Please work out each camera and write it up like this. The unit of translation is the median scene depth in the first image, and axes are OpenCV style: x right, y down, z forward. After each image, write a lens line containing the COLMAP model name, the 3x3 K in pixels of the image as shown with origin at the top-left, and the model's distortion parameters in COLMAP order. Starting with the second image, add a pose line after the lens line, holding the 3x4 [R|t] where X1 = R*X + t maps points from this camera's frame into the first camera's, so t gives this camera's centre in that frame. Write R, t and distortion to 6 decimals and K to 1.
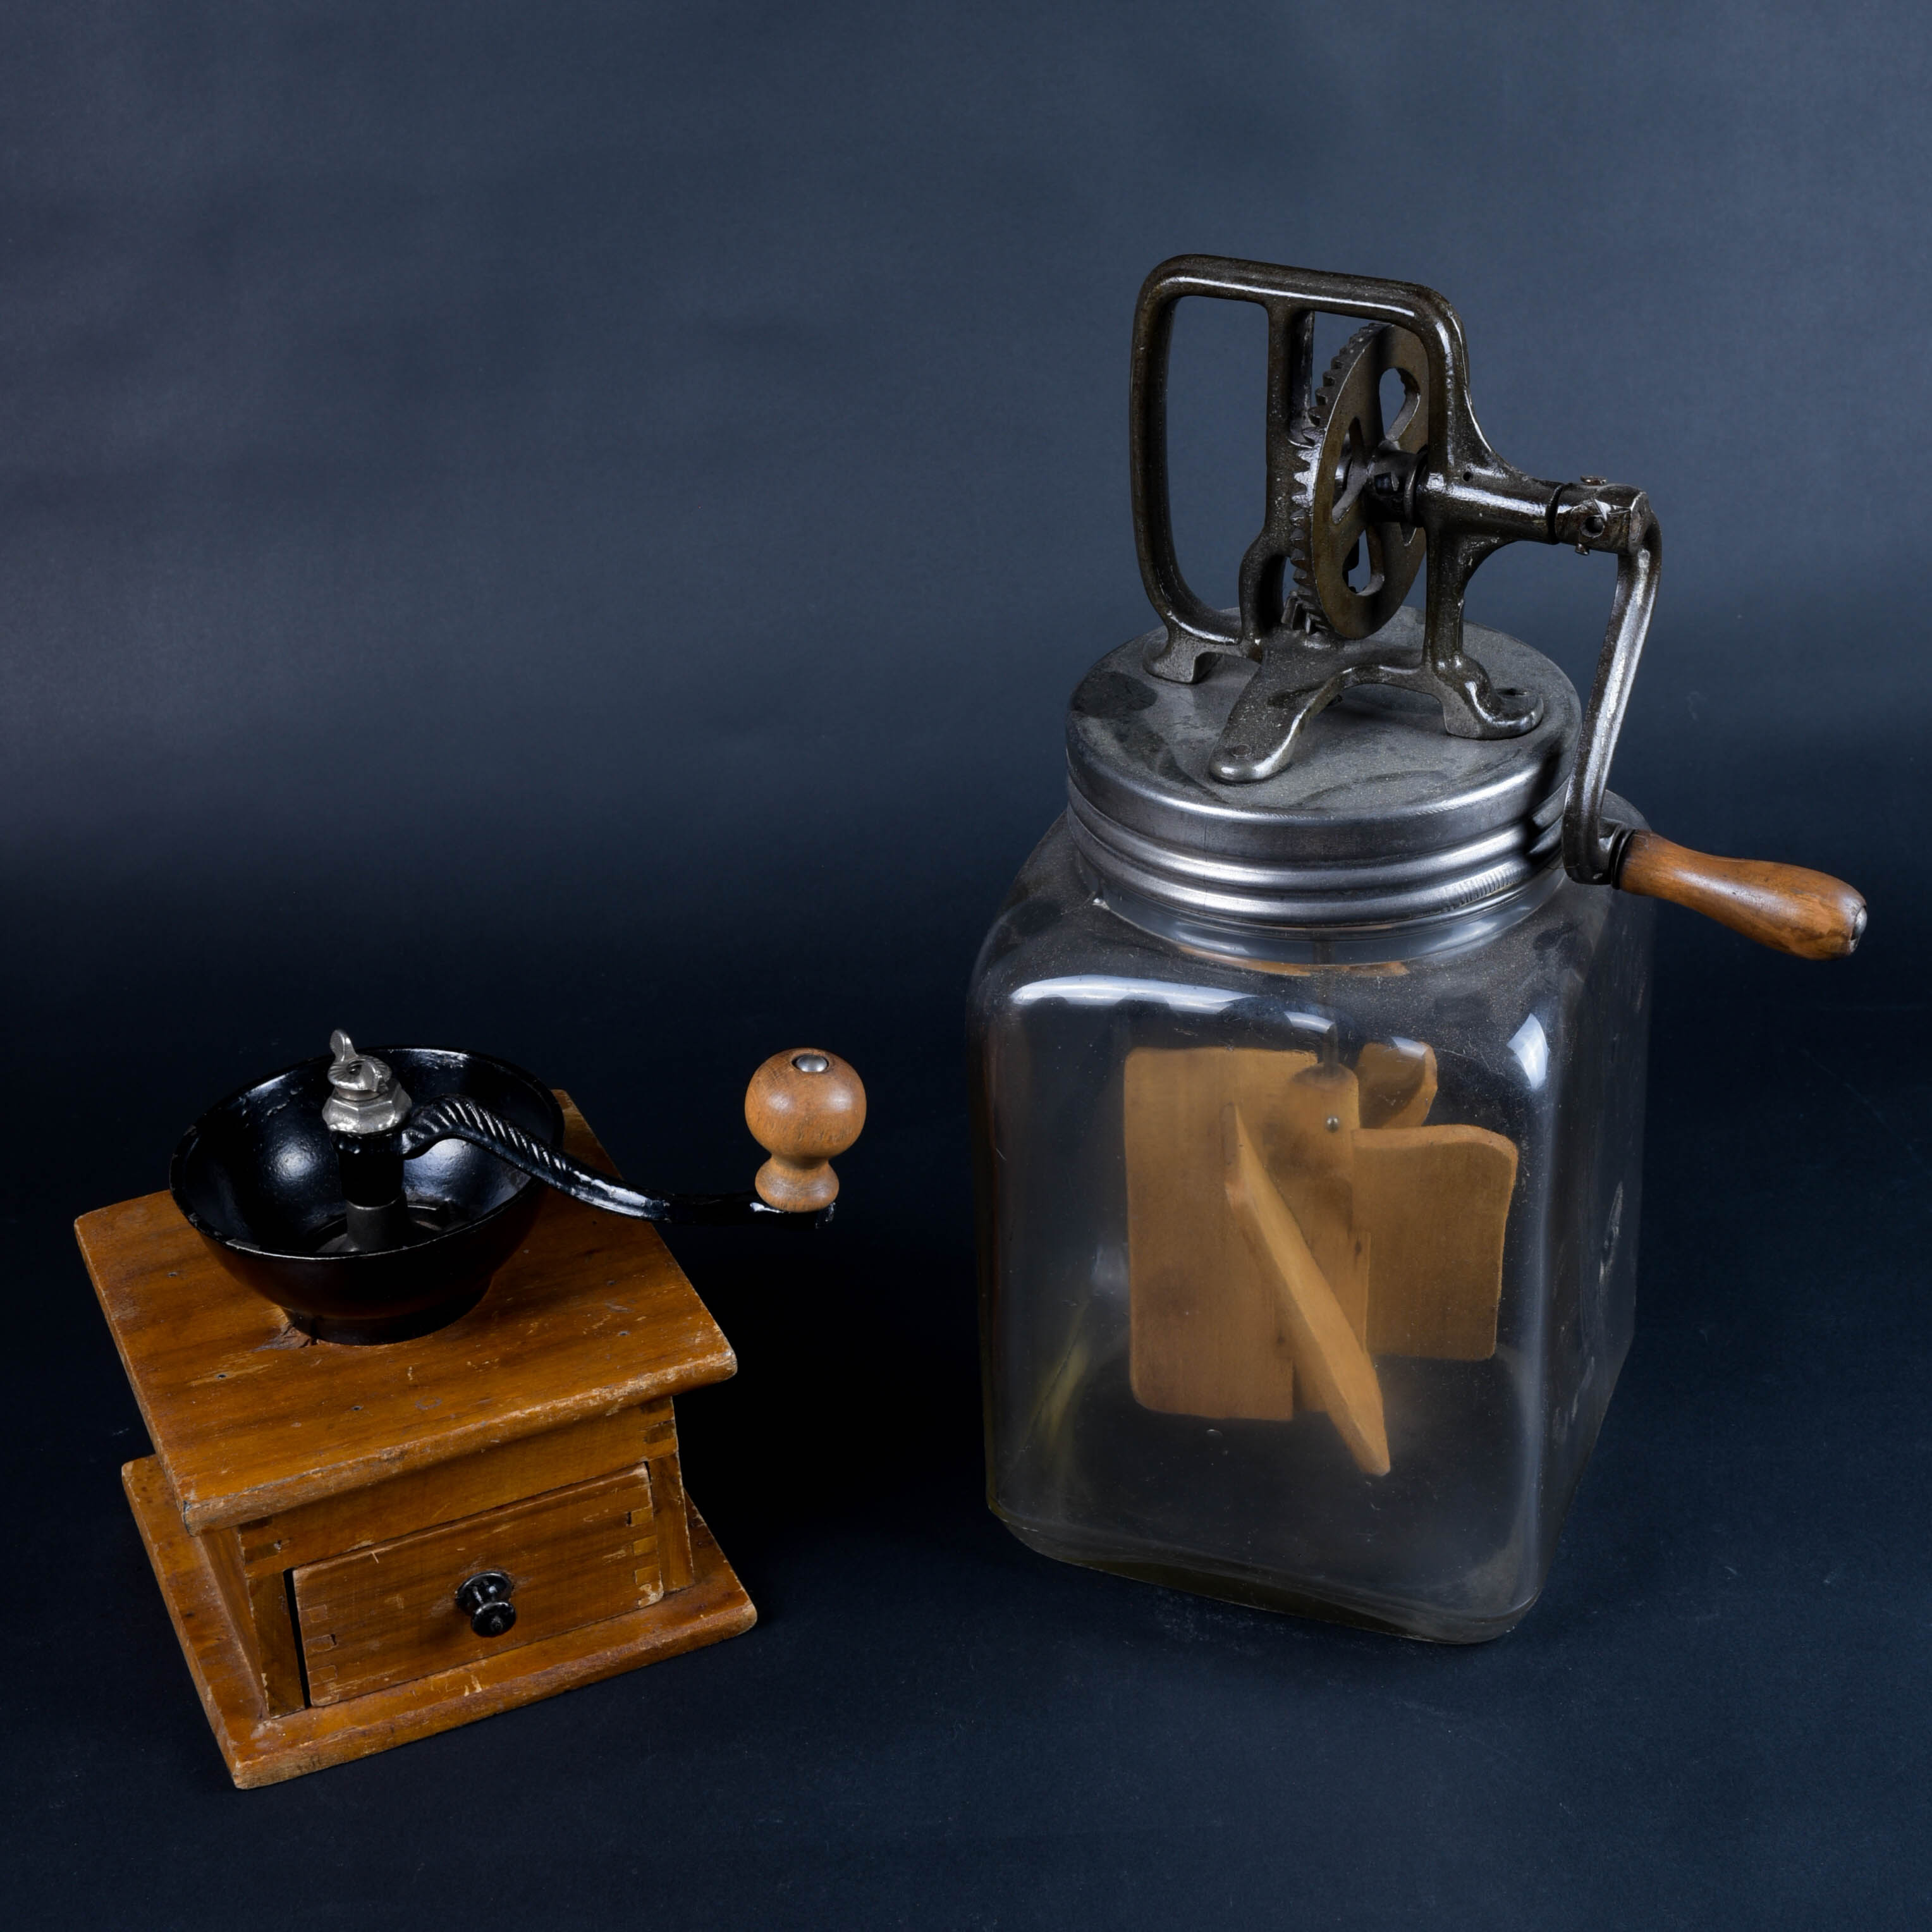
lens RADIAL K [[3467.4, 0, 966.9], [0, 3467.4, 748.0], [0, 0, 1]] dist [-0.038020, 0.133030]
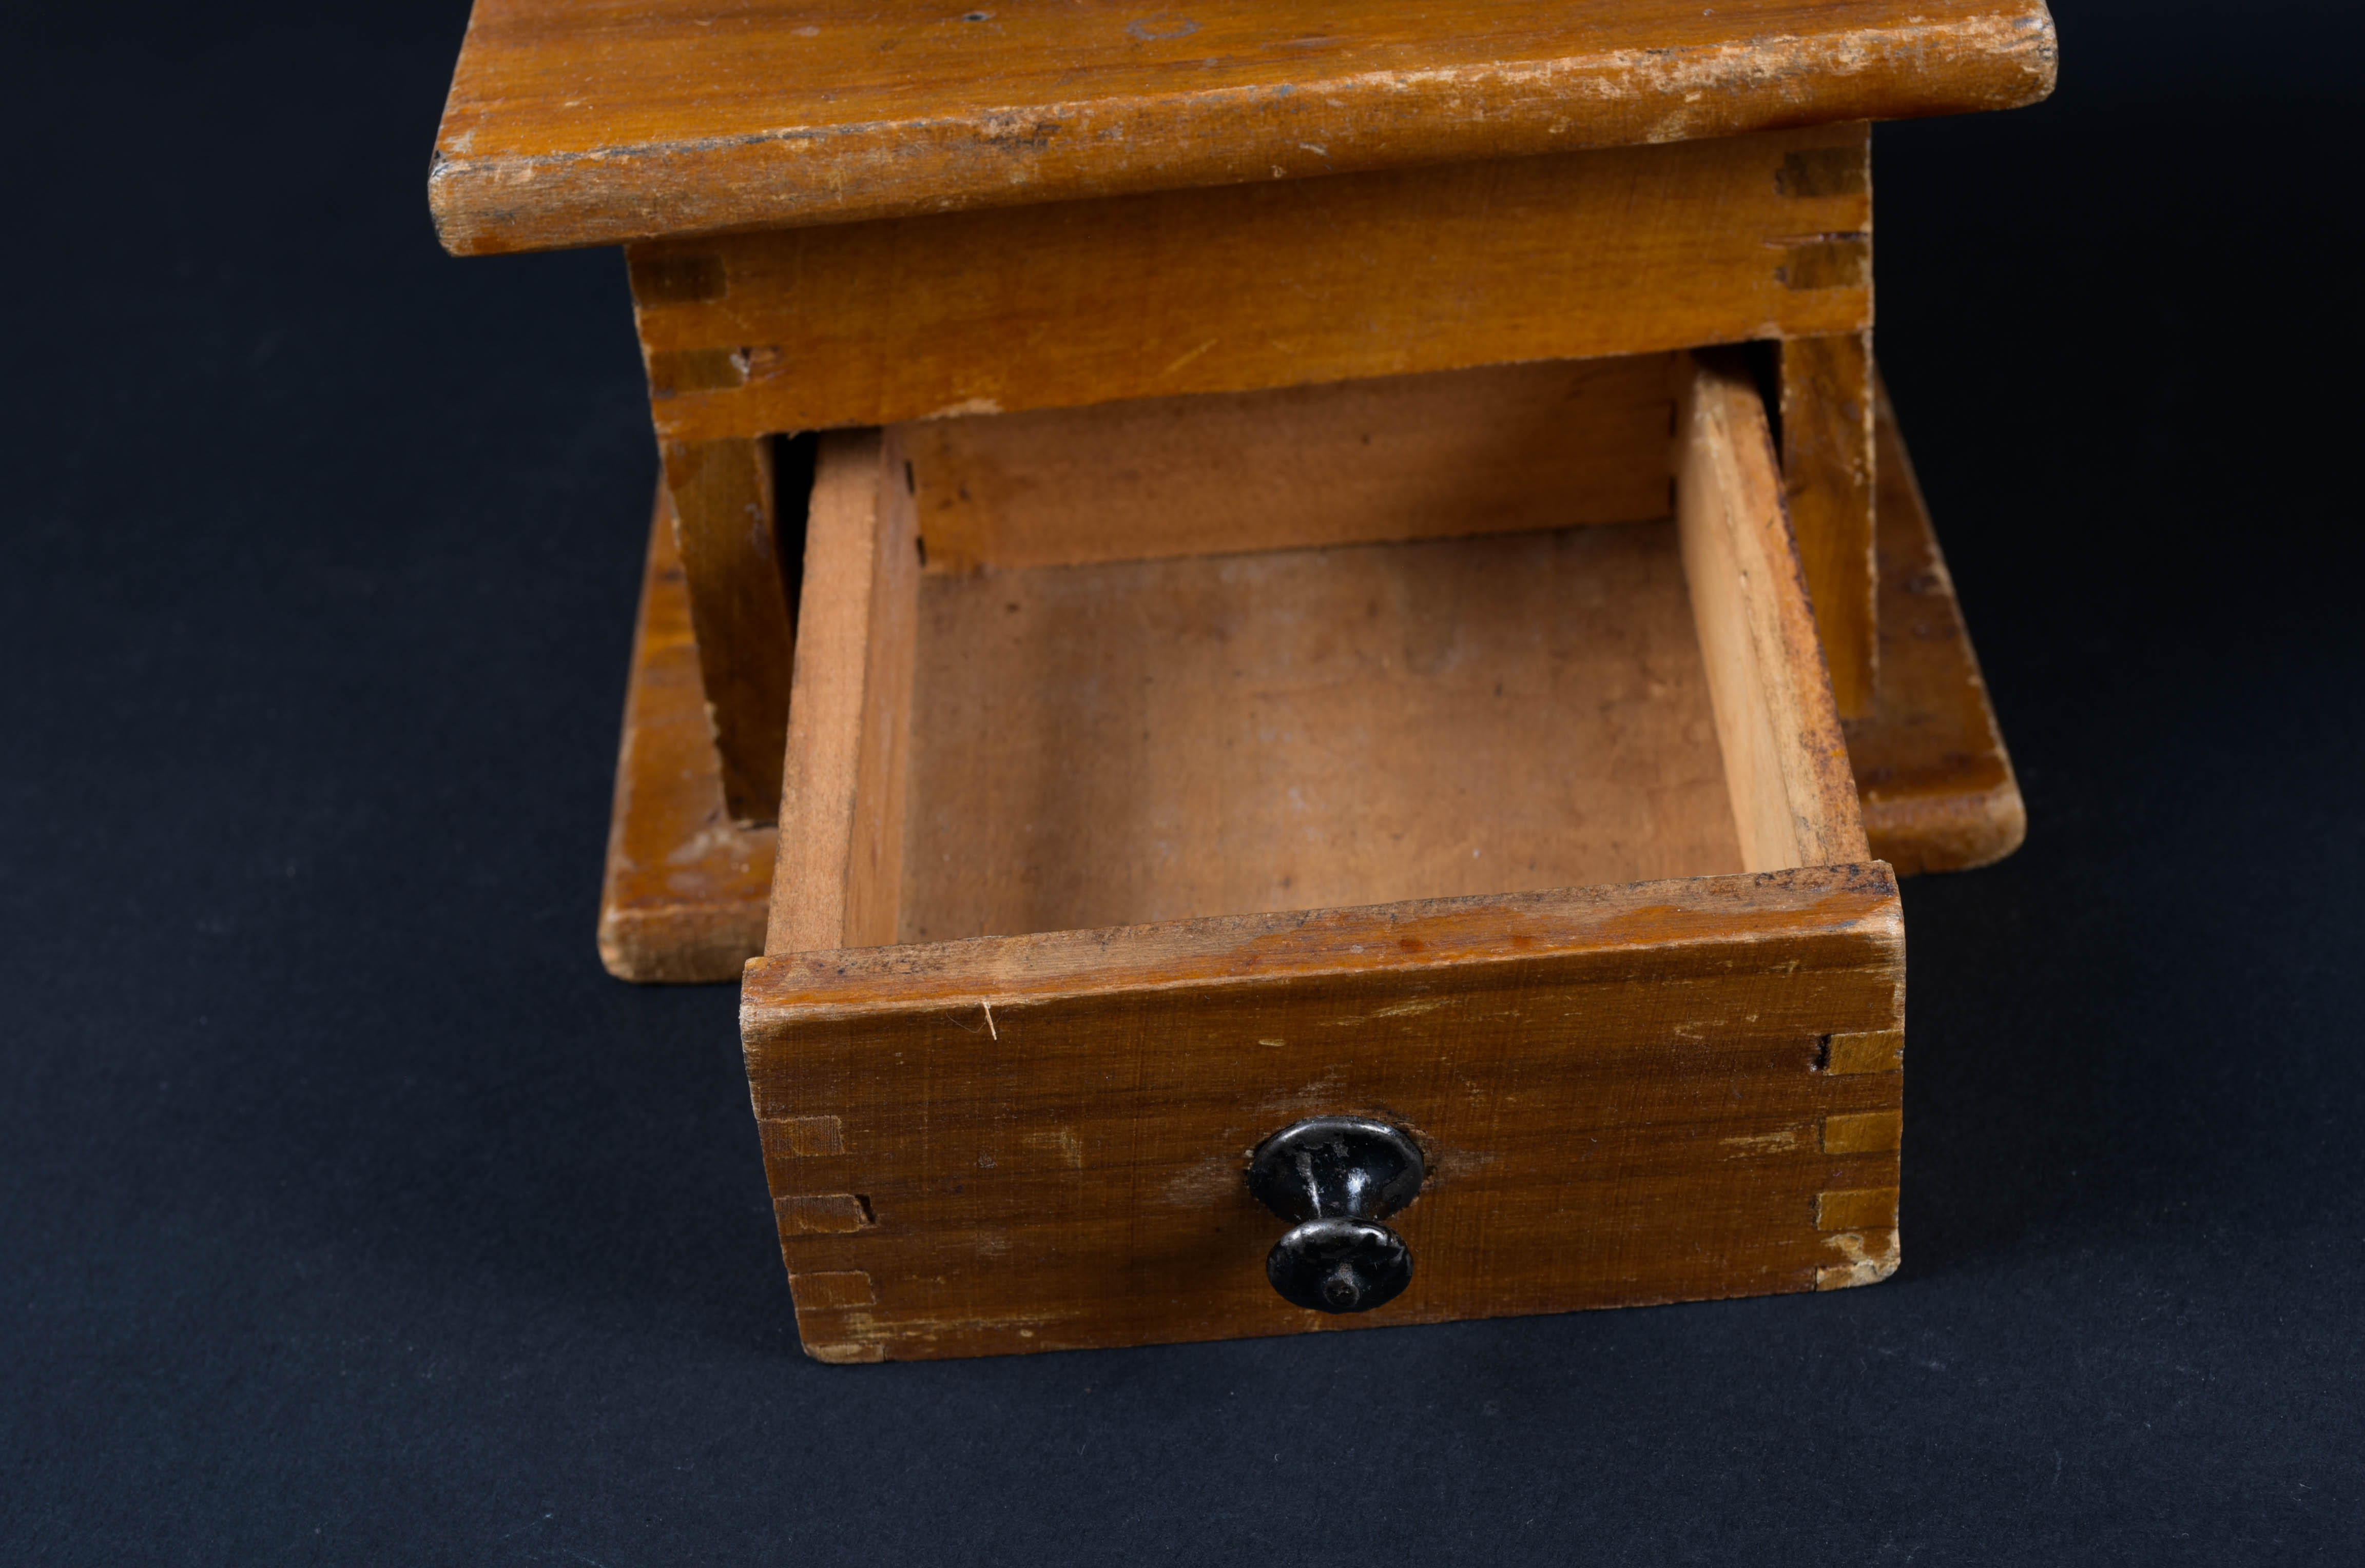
lens RADIAL K [[4180.2, 0, 1182.5], [0, 4180.2, 784.0], [0, 0, 1]] dist [-0.032336, 0.116586]
pose [[0.927985, 0.184742, -0.323595, -0.000641], [-0.121973, 0.971201, 0.204675, 0.174317], [0.352088, -0.150466, 0.923793, 0.585156]]
